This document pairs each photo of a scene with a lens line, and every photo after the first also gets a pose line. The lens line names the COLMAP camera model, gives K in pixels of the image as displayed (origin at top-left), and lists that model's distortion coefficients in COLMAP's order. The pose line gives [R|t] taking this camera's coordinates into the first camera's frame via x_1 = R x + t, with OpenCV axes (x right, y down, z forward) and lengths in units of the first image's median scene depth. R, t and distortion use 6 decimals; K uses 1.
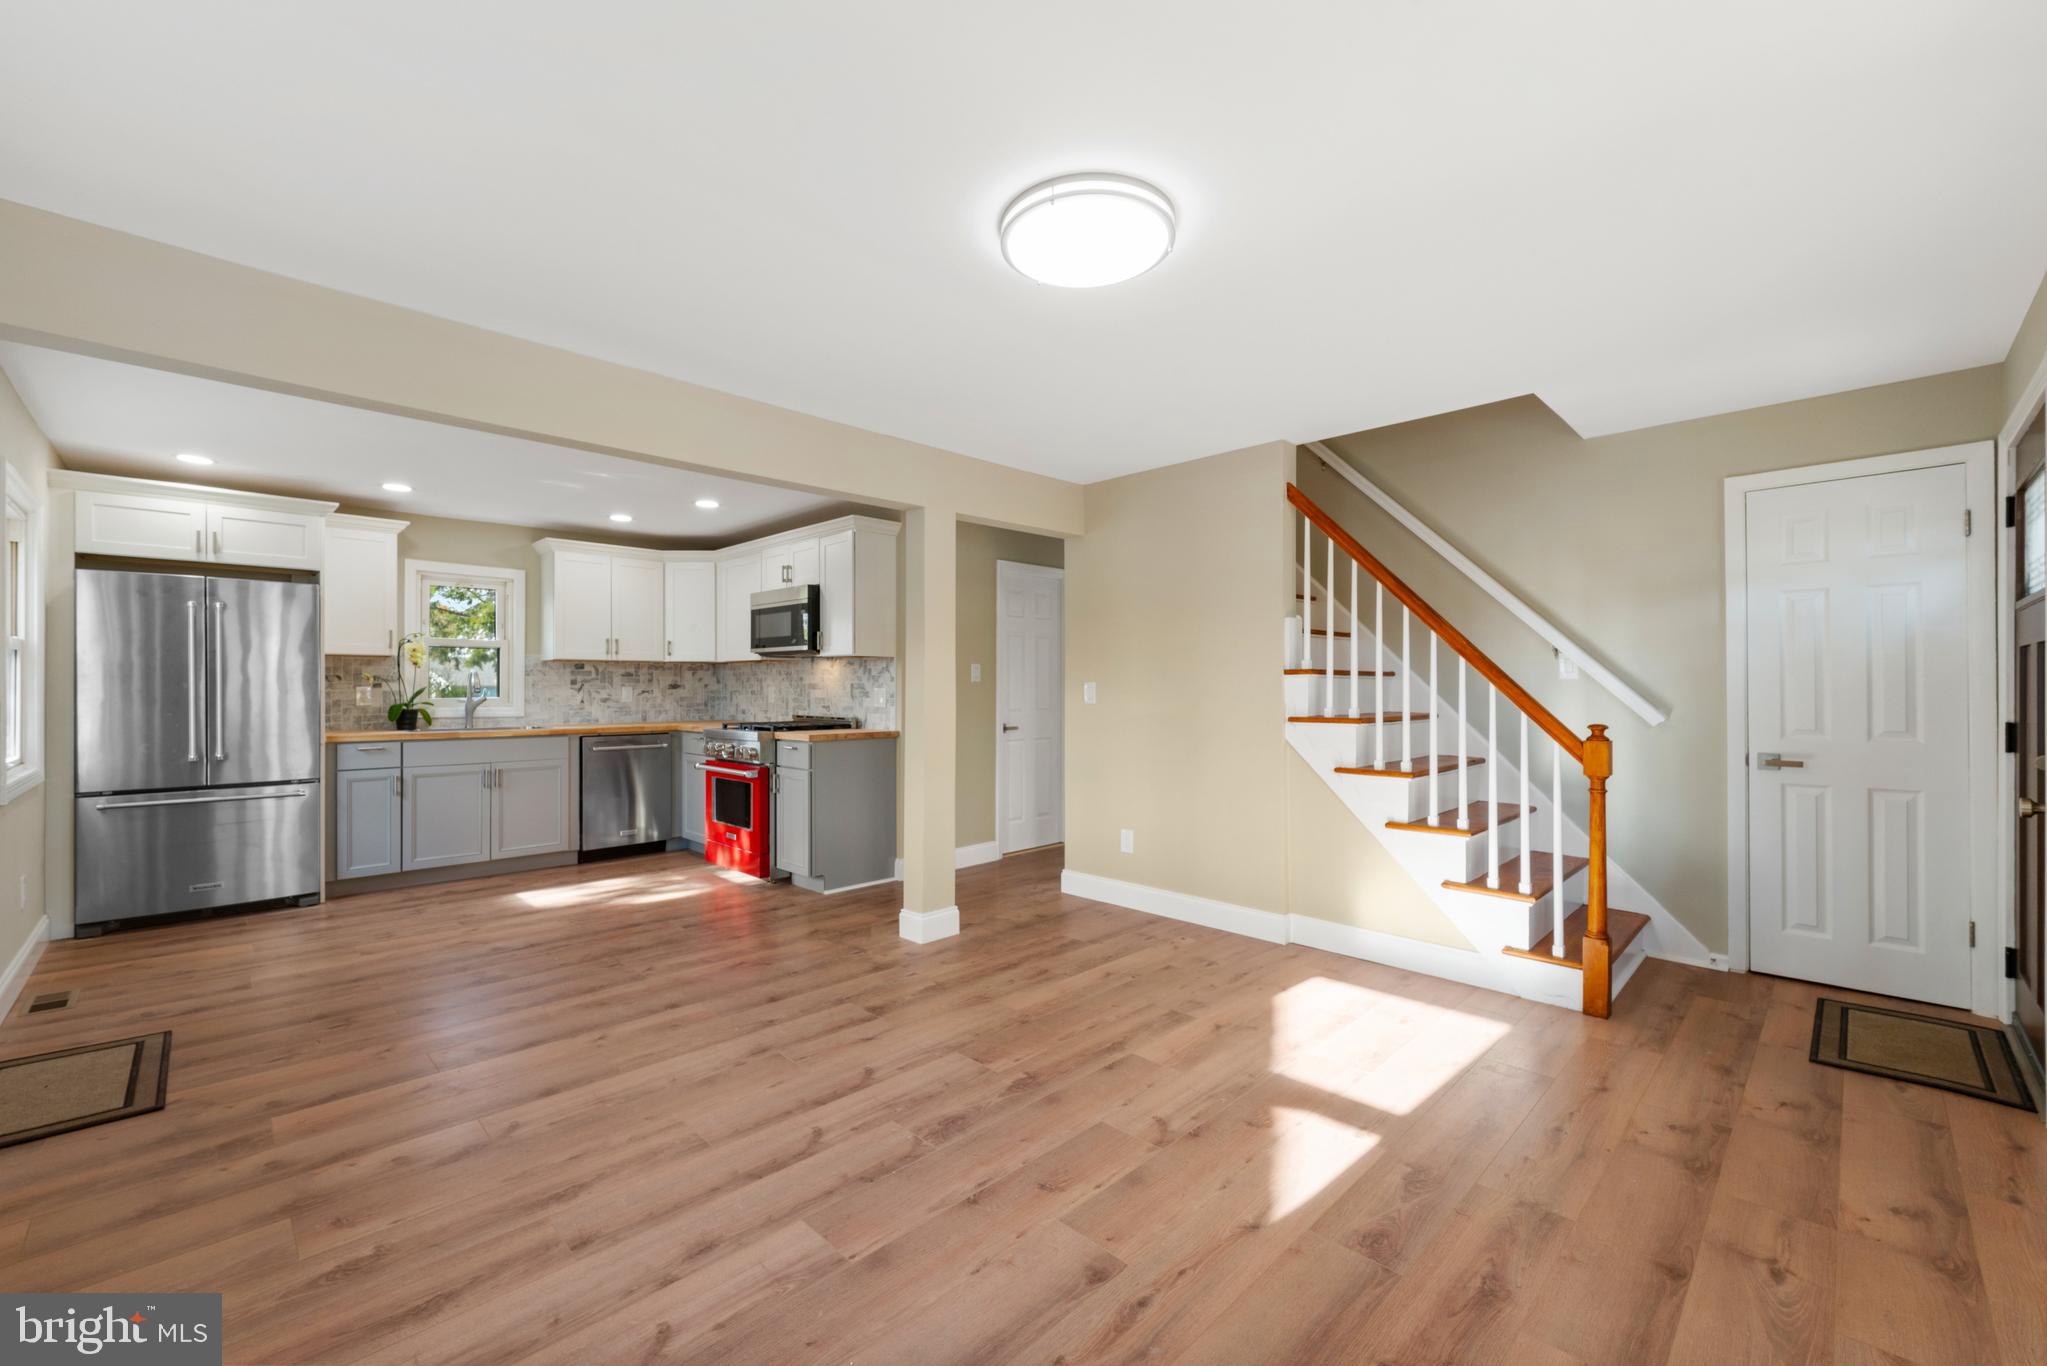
lens RADIAL K [[831.1, 0, 1018.1], [0, 831.1, 690.3], [0, 0, 1]] dist [-0.000054, 0.000094]
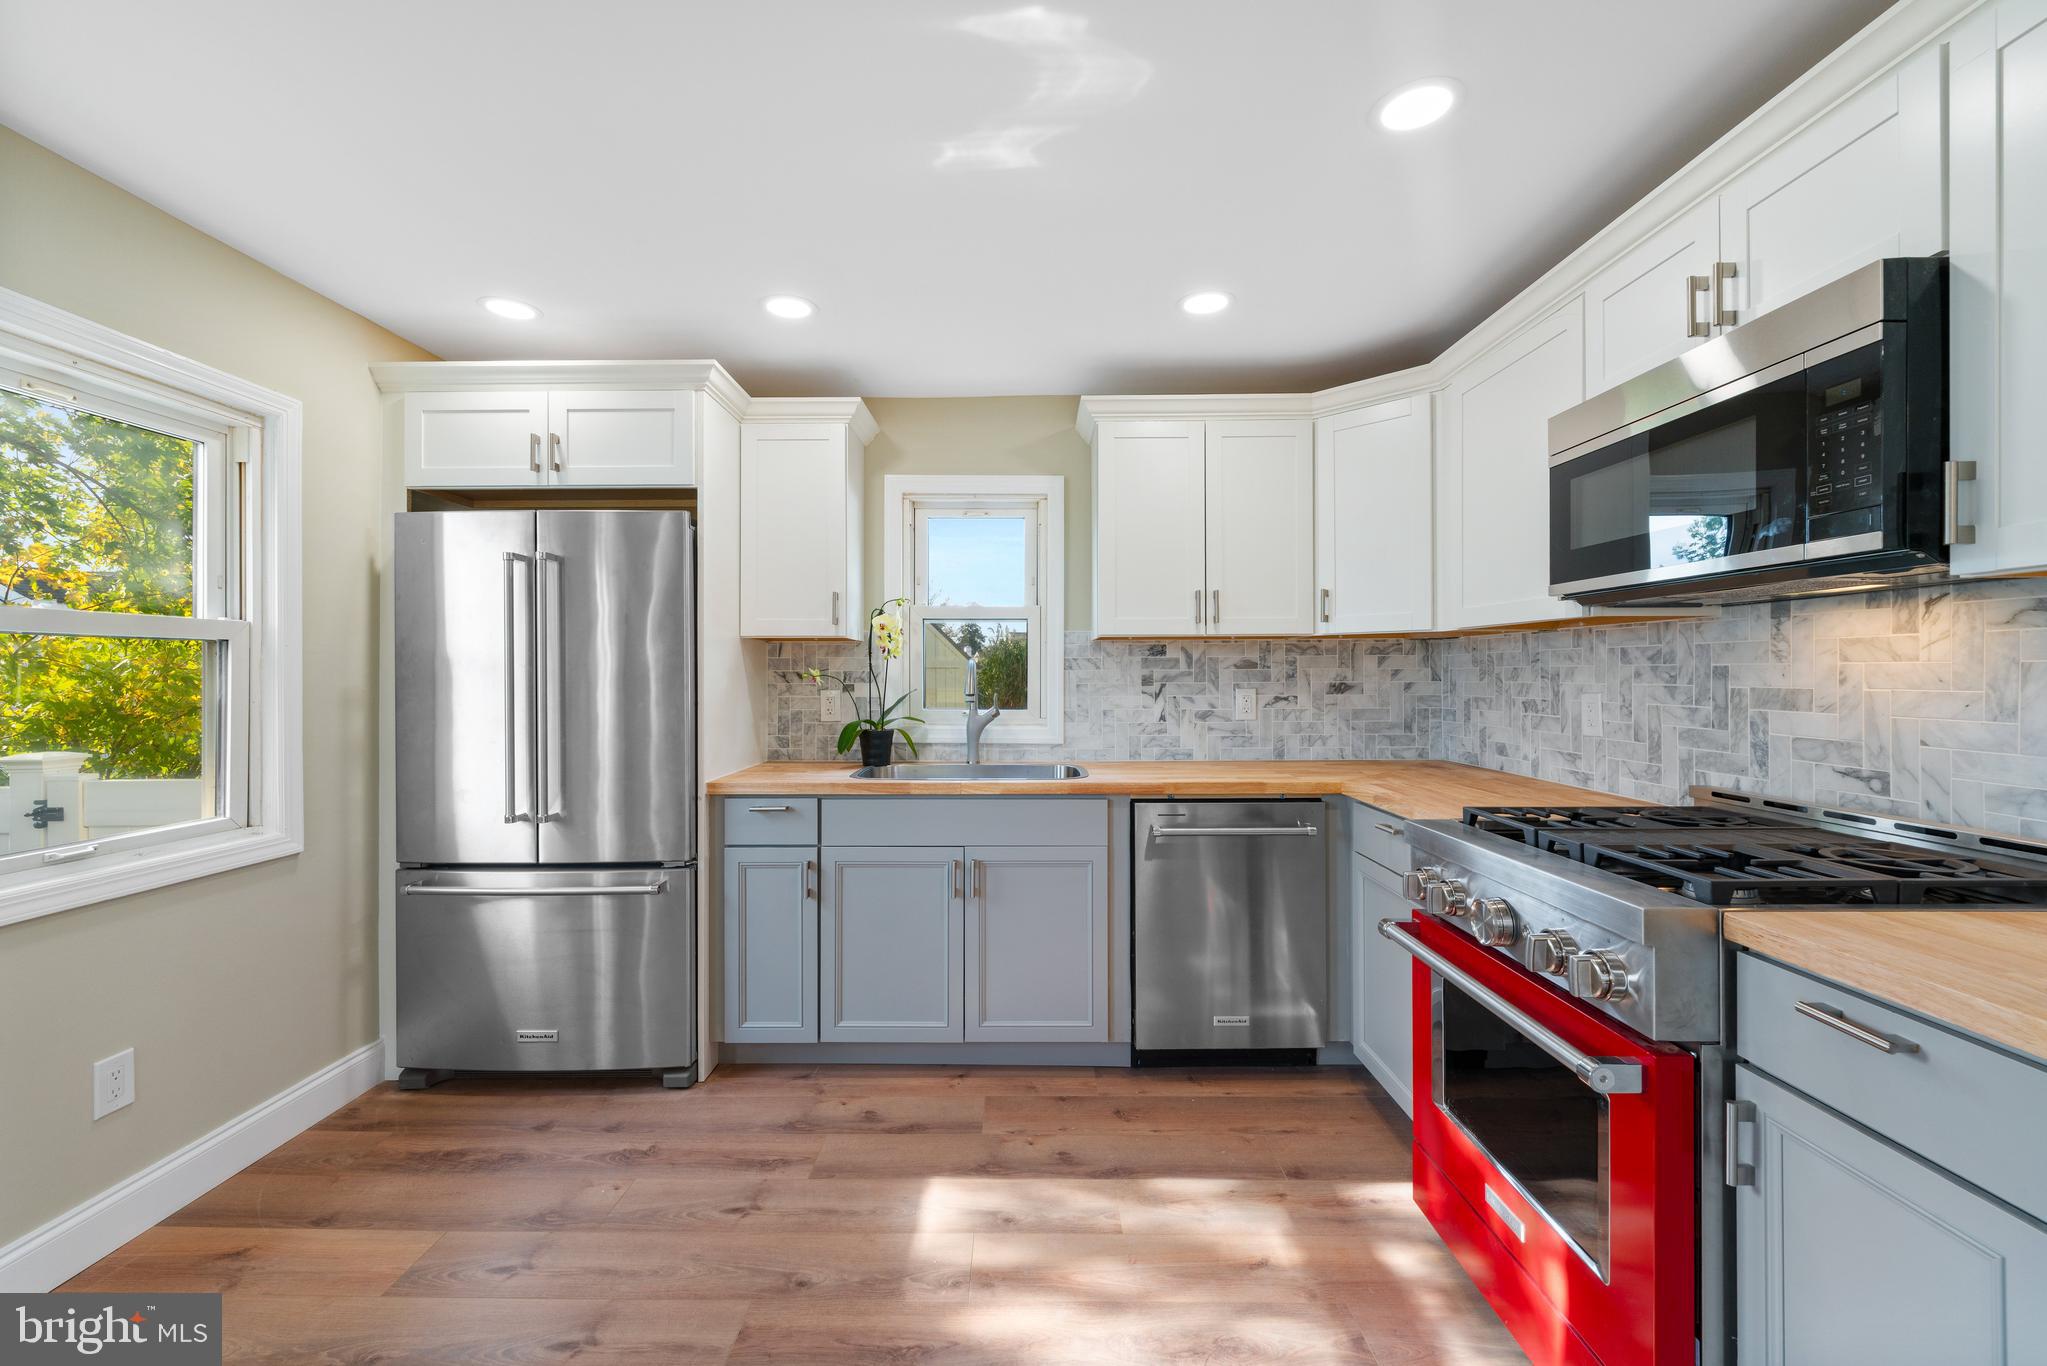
lens RADIAL K [[835.8, 0, 1015.4], [0, 835.8, 674.8], [0, 0, 1]] dist [0.000303, -0.000113]
pose [[0.701012, -0.002046, -0.713146, -0.260307], [0.001206, 0.999998, -0.001683, -0.015081], [0.713148, 0.000319, 0.701013, 0.684127]]
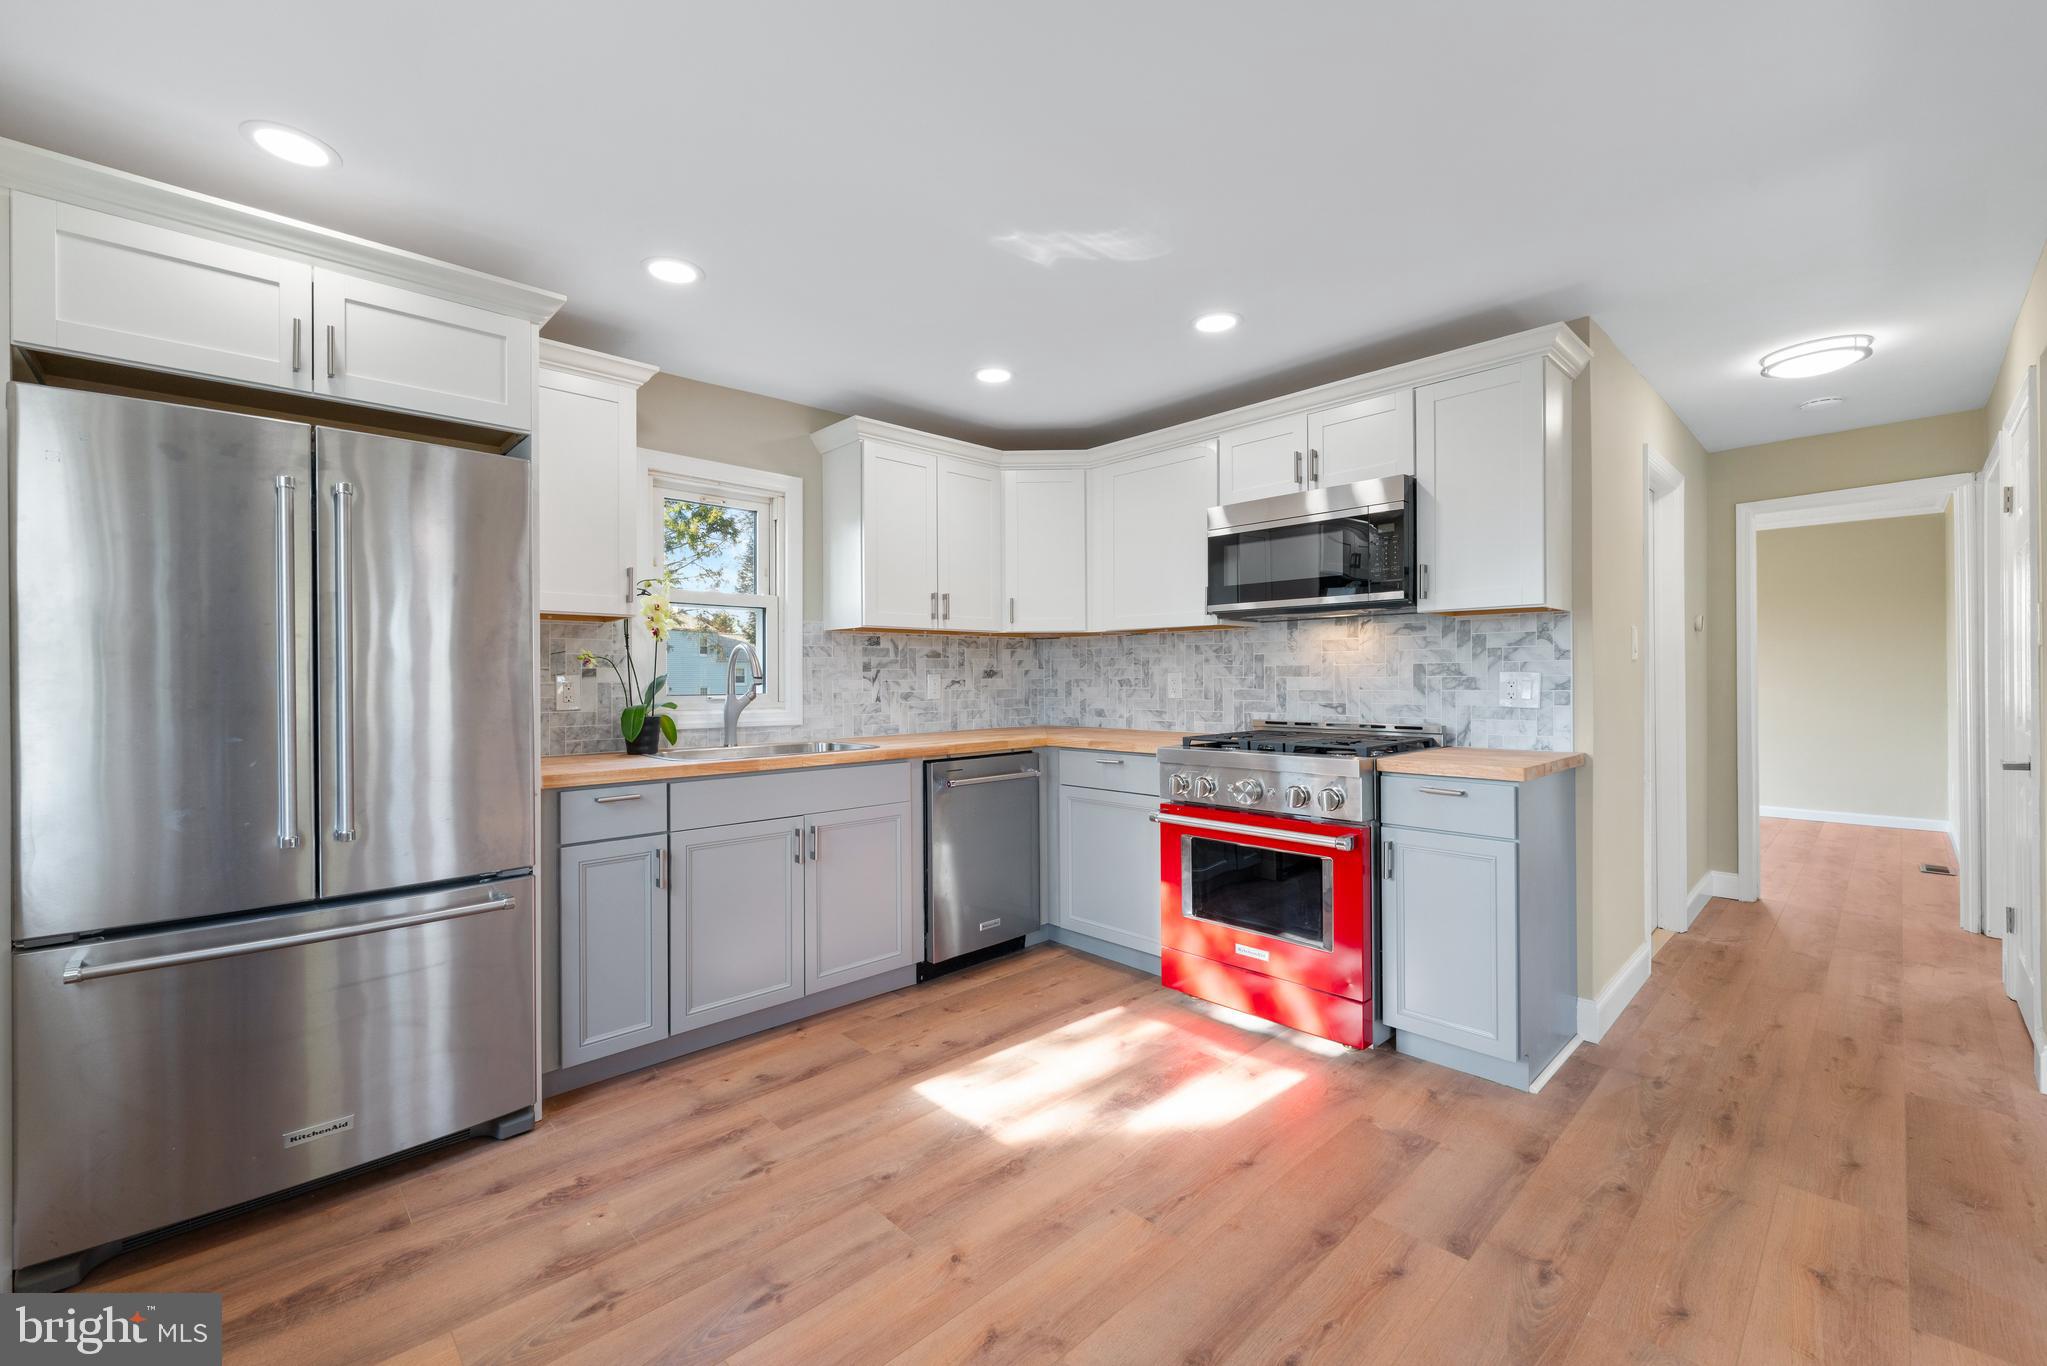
lens RADIAL K [[833.7, 0, 1005.1], [0, 833.7, 679.3], [0, 0, 1]] dist [-0.001428, -0.000545]
pose [[0.999468, -0.006929, -0.031880, -0.495527], [0.006883, 0.999975, -0.001531, 0.000959], [0.031890, 0.001311, 0.999491, 0.473309]]
